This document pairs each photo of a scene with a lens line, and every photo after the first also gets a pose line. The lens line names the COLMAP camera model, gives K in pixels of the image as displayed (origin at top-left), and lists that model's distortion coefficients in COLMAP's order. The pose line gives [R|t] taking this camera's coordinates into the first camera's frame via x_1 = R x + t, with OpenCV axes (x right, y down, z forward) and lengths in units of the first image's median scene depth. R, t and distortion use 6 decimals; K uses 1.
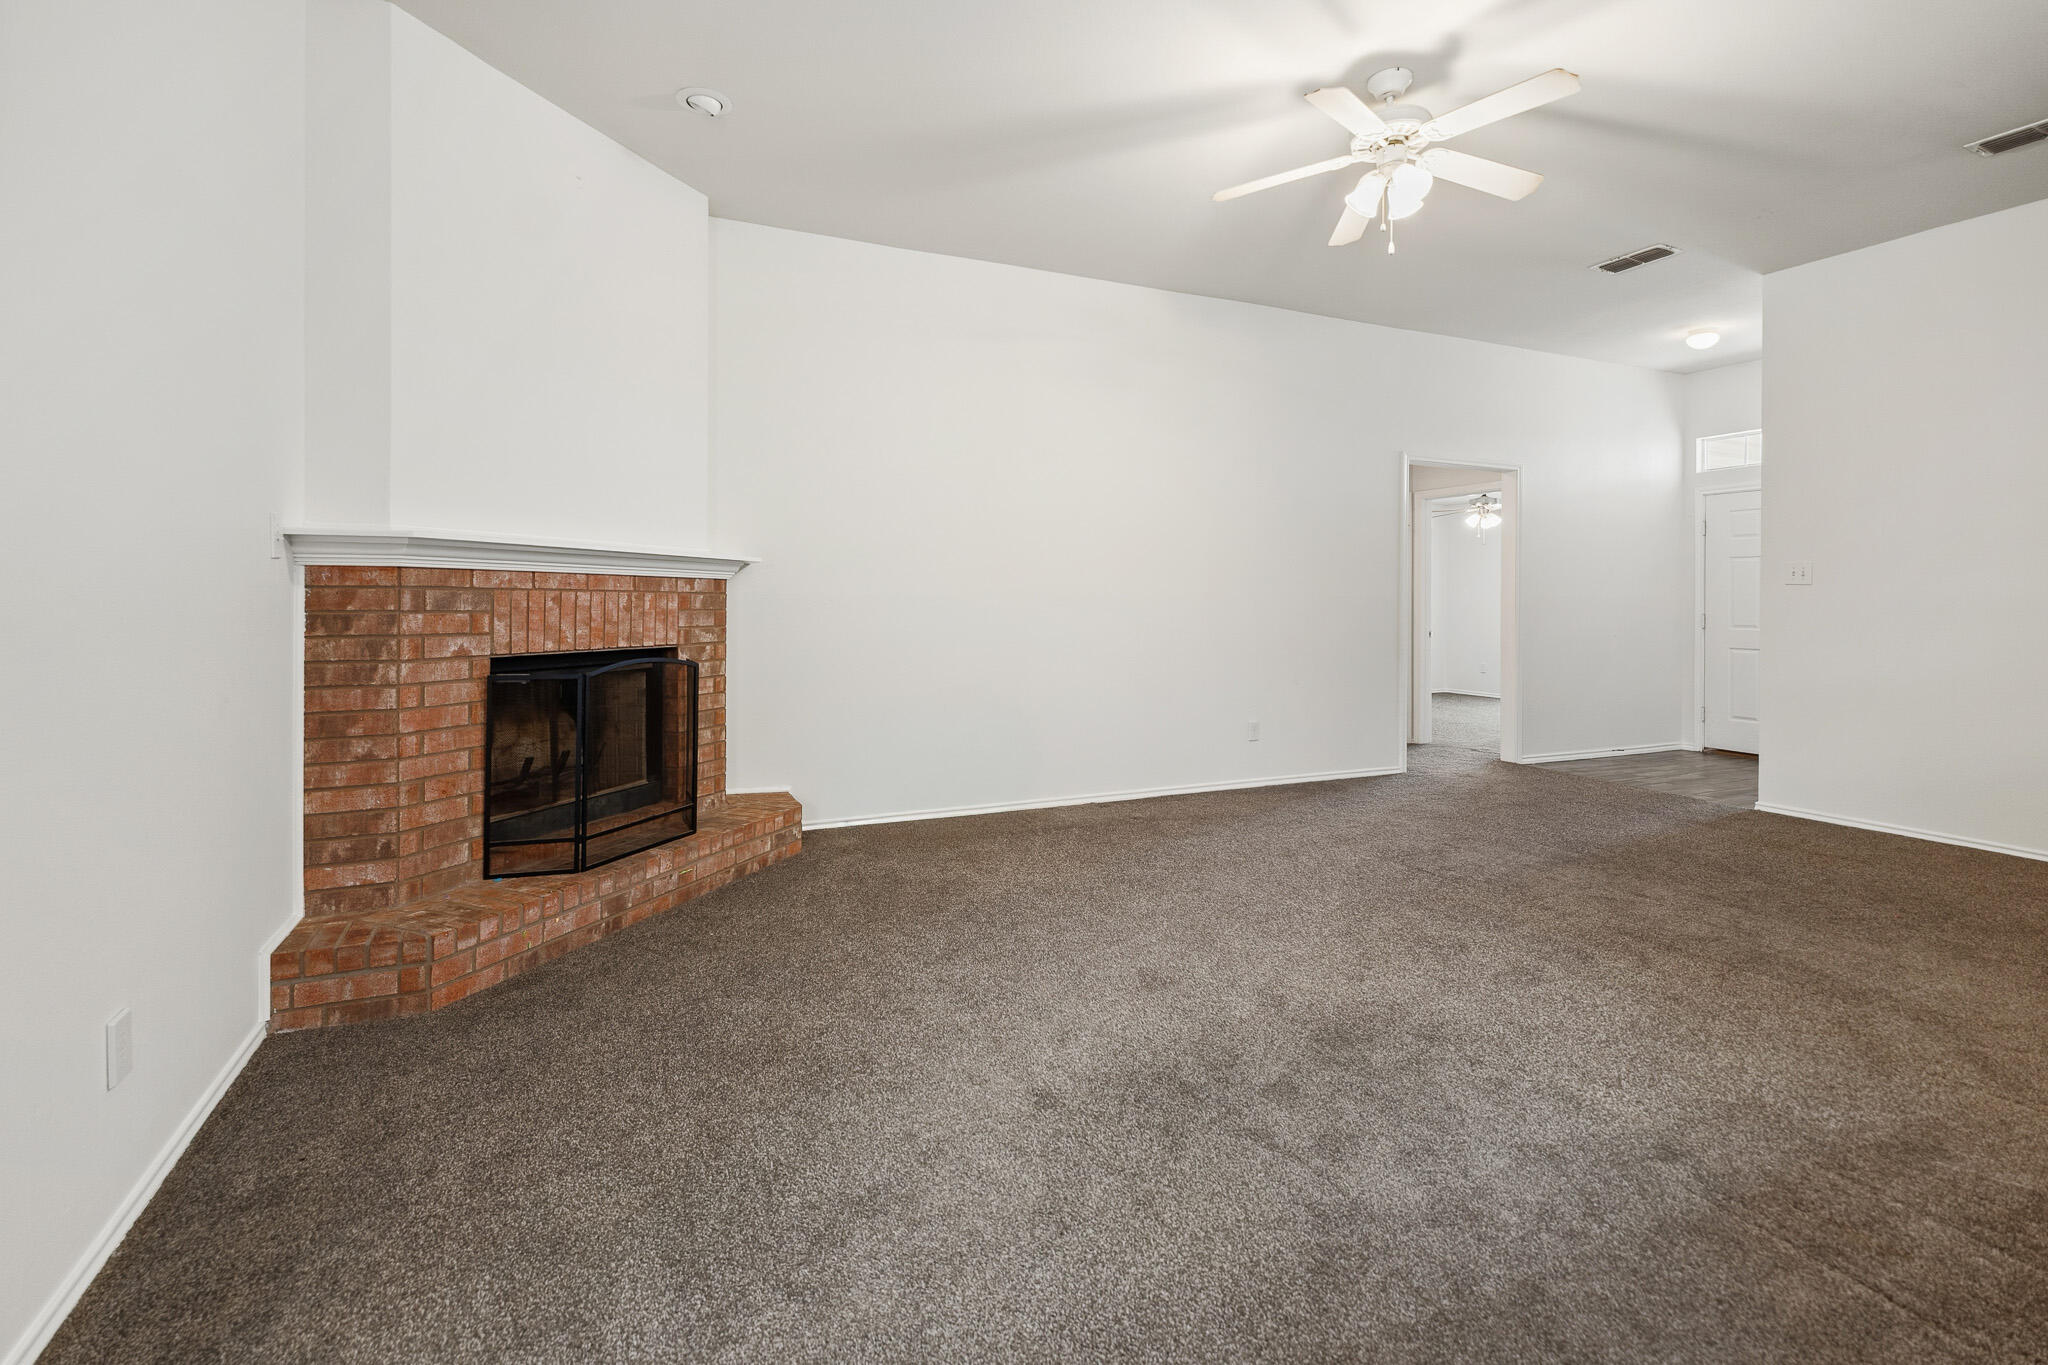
lens RADIAL K [[965.7, 0, 1021.8], [0, 965.7, 598.9], [0, 0, 1]] dist [0.000978, 0.000208]
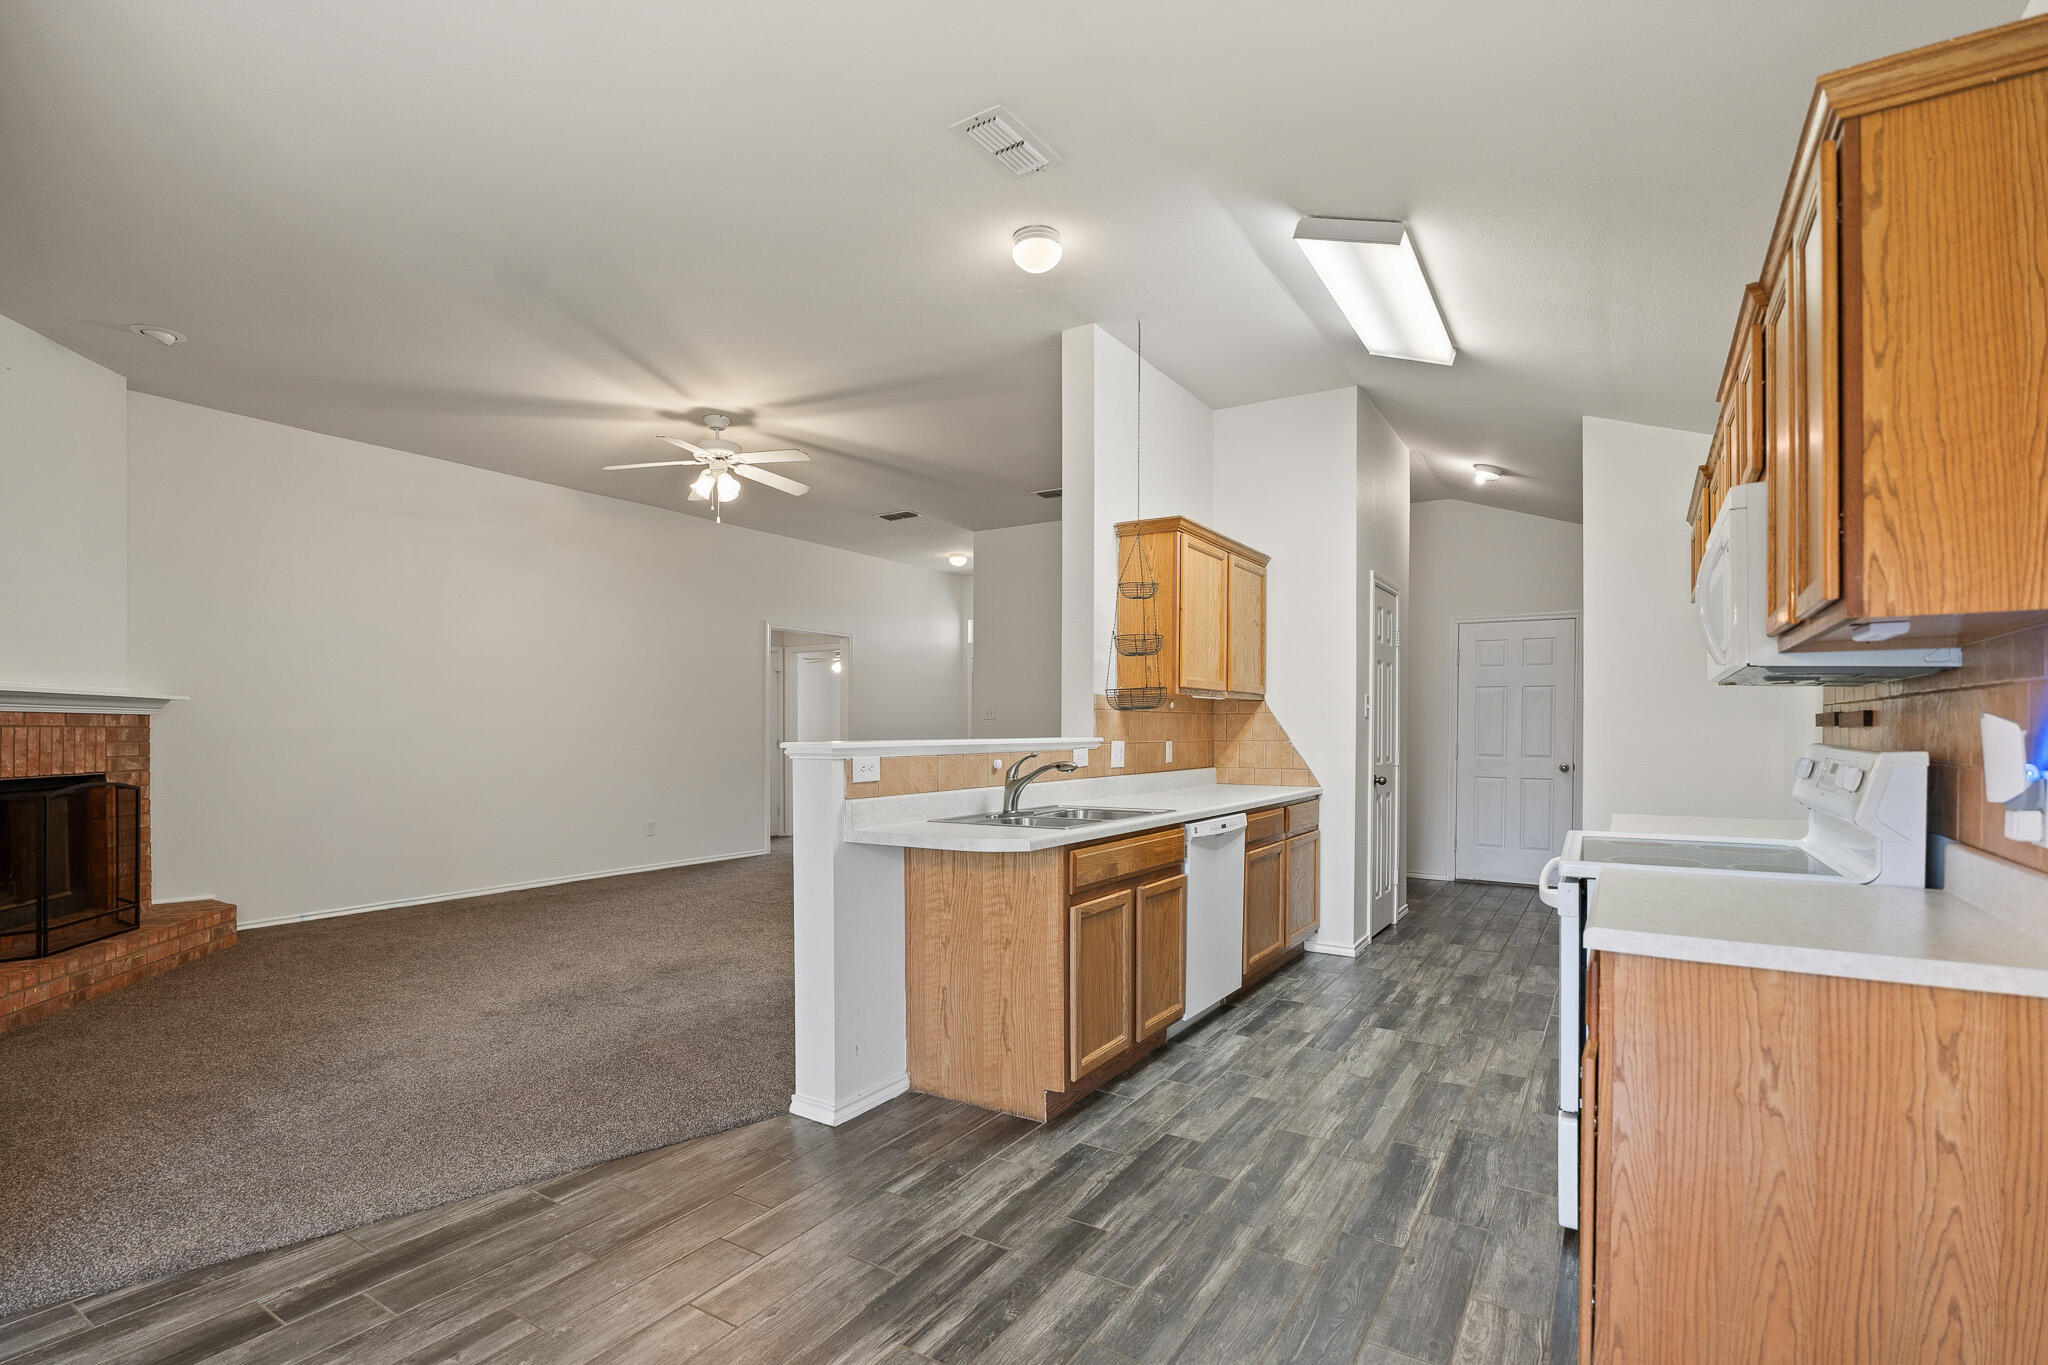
lens RADIAL K [[952.8, 0, 1045.9], [0, 952.8, 734.4], [0, 0, 1]] dist [-0.000407, -0.004537]
pose [[0.828978, -0.007333, 0.559234, -0.067501], [0.001572, 0.999941, 0.010781, -0.009447], [-0.559279, -0.008058, 0.828940, -0.650870]]
